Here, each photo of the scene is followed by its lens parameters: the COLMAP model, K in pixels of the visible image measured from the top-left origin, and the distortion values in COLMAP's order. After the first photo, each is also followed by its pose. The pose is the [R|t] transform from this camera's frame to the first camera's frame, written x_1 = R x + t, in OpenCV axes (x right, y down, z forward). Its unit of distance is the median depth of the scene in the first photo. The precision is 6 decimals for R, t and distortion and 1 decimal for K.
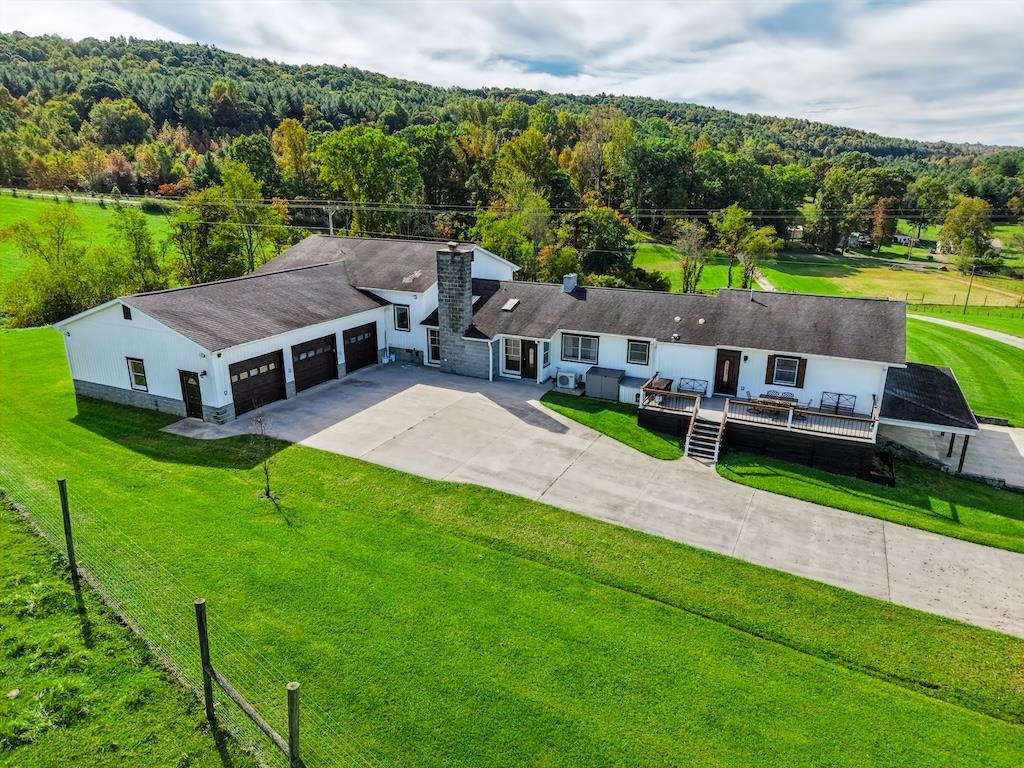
lens RADIAL K [[669.8, 0, 505.4], [0, 669.8, 383.0], [0, 0, 1]] dist [0.023697, -0.017341]
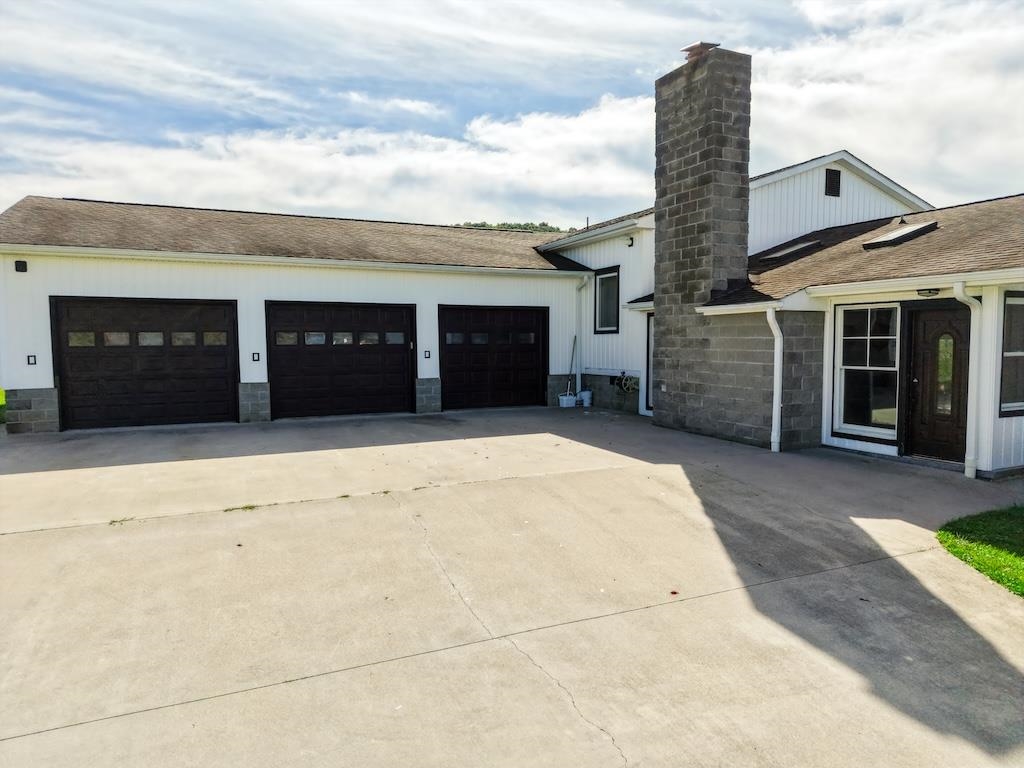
lens RADIAL K [[669.8, 0, 517.3], [0, 669.8, 394.0], [0, 0, 1]] dist [0.023697, -0.017341]
pose [[0.782678, 0.040205, -0.621127, 0.073363], [-0.175801, 0.971560, -0.158637, 0.040386], [0.597084, 0.233357, 0.767487, 0.718287]]
